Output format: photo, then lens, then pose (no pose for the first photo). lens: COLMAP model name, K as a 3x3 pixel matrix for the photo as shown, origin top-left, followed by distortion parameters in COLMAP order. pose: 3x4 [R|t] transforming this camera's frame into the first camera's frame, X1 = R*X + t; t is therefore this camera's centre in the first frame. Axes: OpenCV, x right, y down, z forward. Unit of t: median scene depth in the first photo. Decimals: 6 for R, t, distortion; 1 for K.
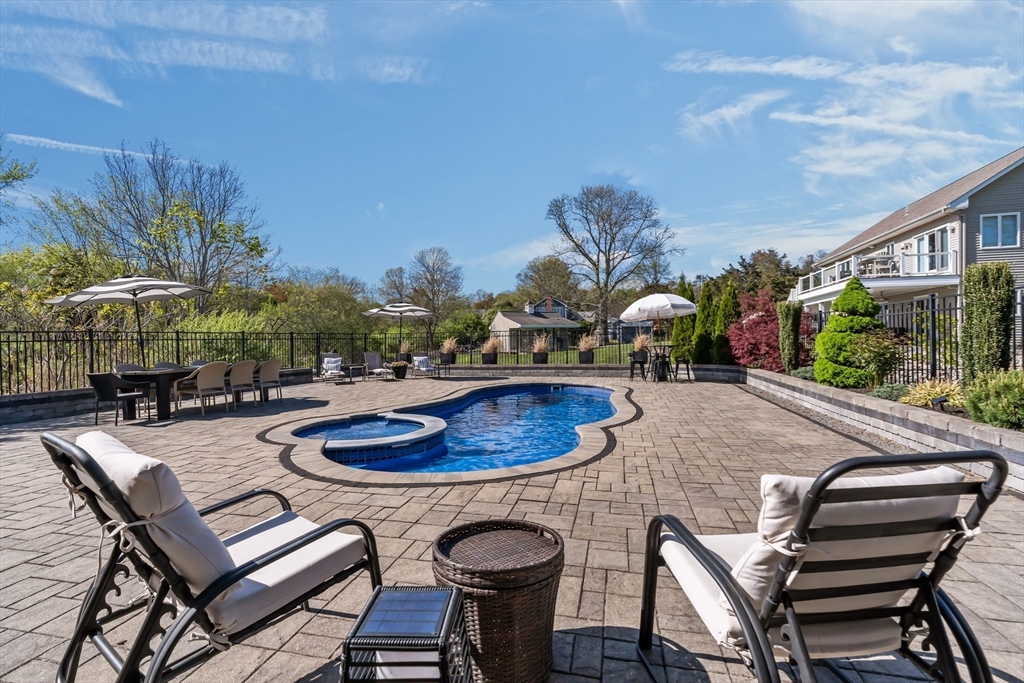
lens RADIAL K [[458.8, 0, 512.0], [0, 458.8, 341.5], [0, 0, 1]] dist [0.000122, -0.000183]
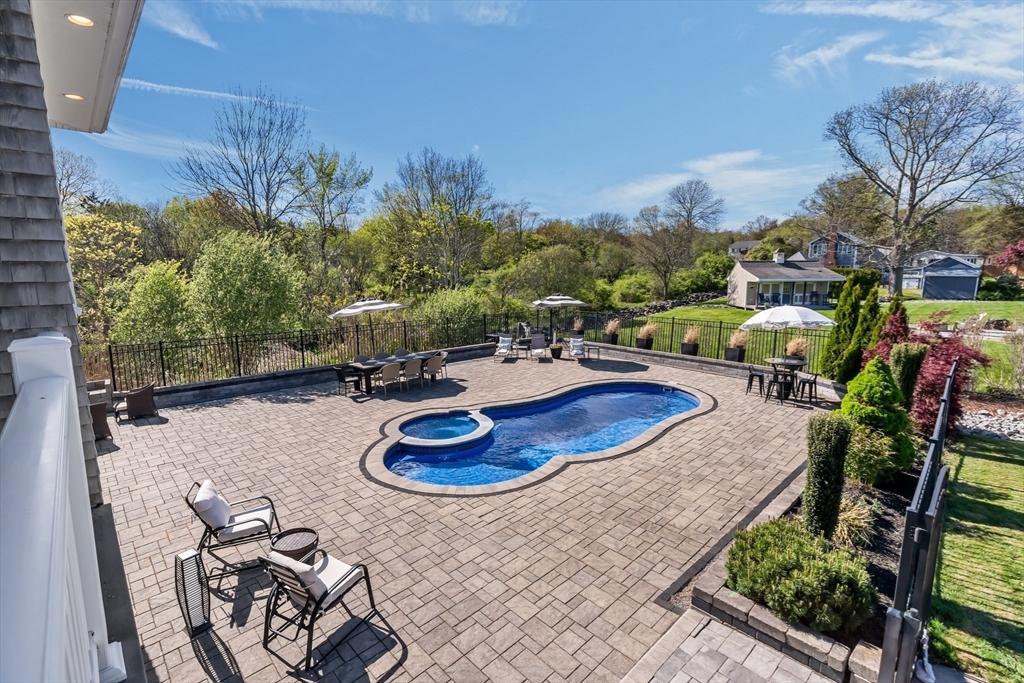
lens RADIAL K [[458.8, 0, 512.0], [0, 458.8, 341.5], [0, 0, 1]] dist [0.000122, -0.000183]
pose [[0.841175, 0.086217, -0.533846, 0.271358], [-0.004905, 0.988384, 0.151897, -0.131595], [0.540741, -0.125153, 0.831827, -0.054701]]
